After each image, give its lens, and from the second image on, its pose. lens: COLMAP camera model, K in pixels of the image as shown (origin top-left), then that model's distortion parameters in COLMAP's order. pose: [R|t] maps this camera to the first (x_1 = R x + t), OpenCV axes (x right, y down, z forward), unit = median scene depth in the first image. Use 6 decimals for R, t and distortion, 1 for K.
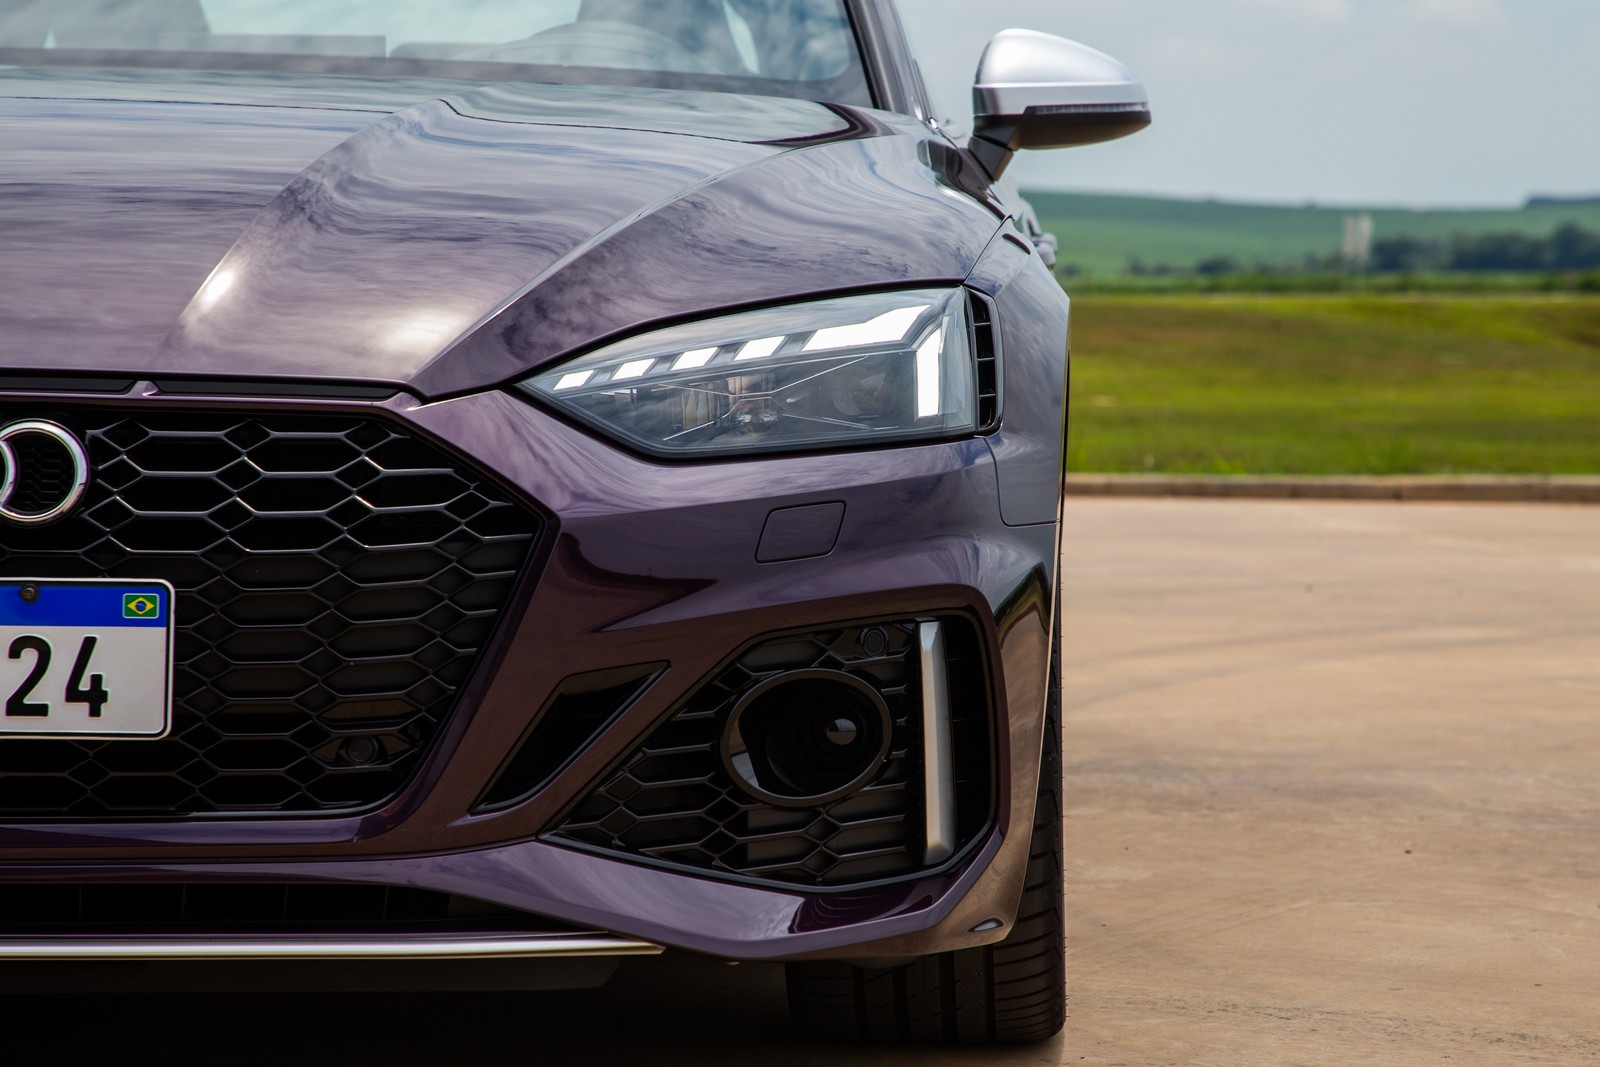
lens RADIAL K [[4830.7, 0, 802.9], [0, 4830.7, 541.0], [0, 0, 1]] dist [0.869289, 0.000000]
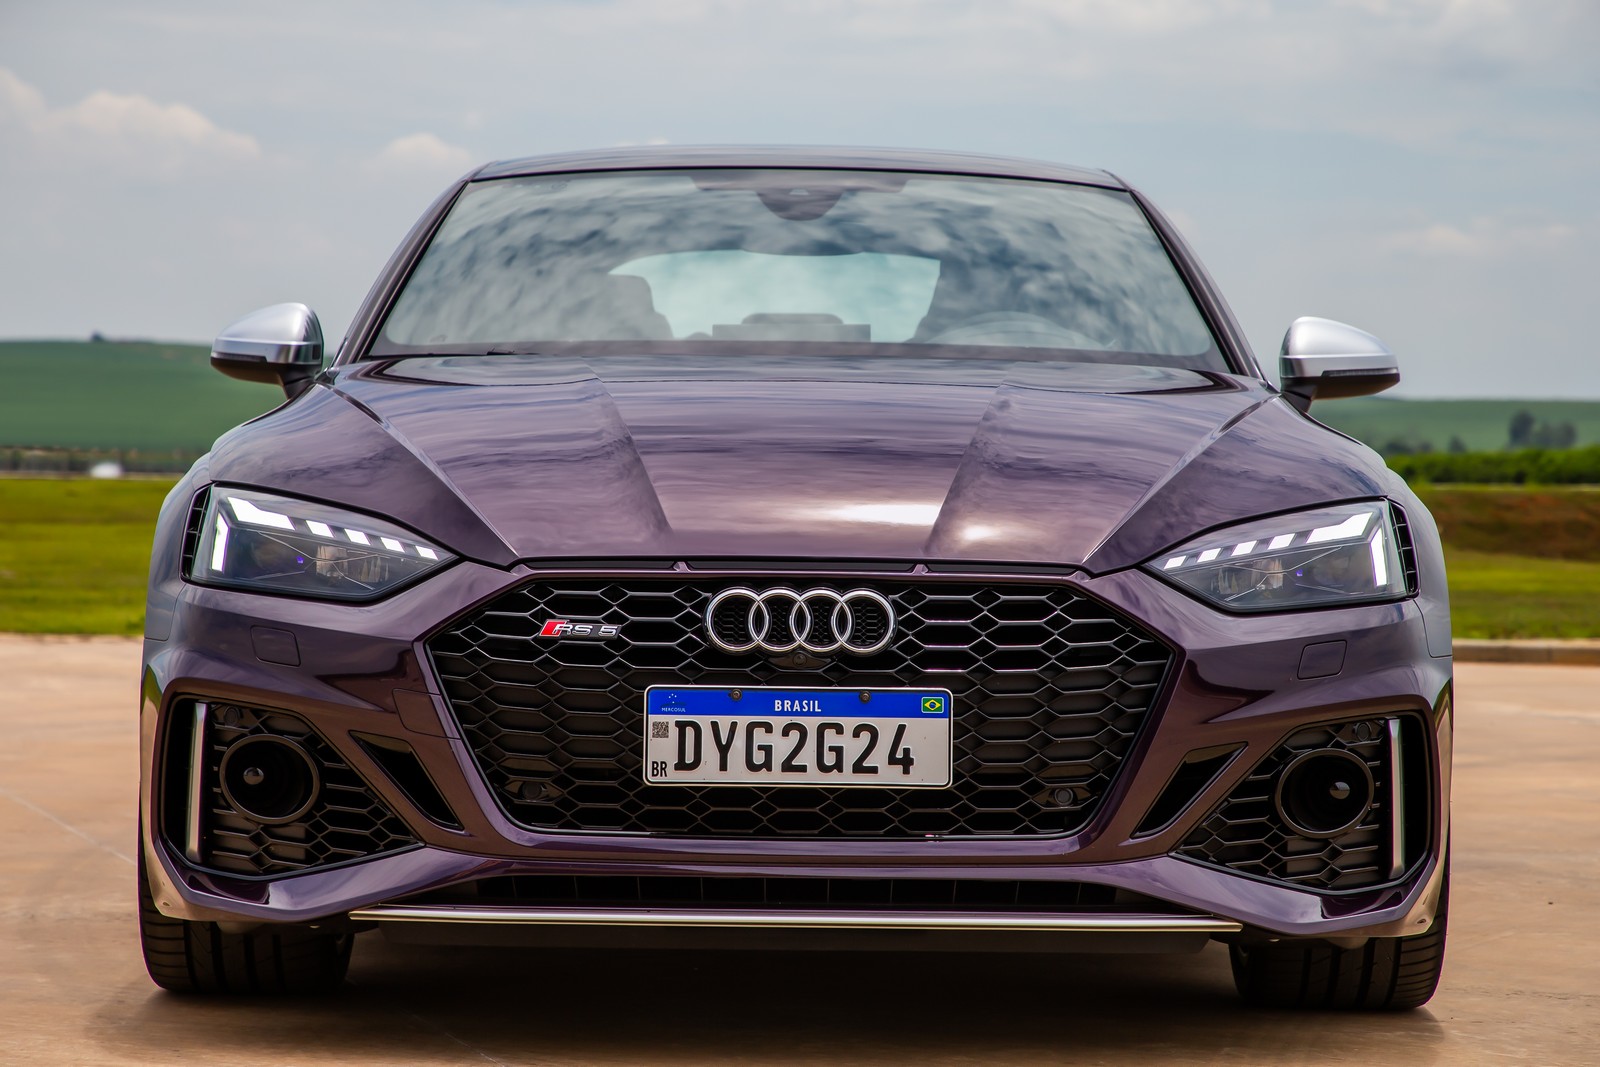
lens RADIAL K [[4830.7, 0, 797.9], [0, 4830.7, 532.1], [0, 0, 1]] dist [0.869289, 0.000000]
pose [[0.996767, 0.000049, 0.080343, -0.295001], [0.002925, 0.999315, -0.036892, 0.014455], [-0.080290, 0.037008, 0.996084, -0.551900]]
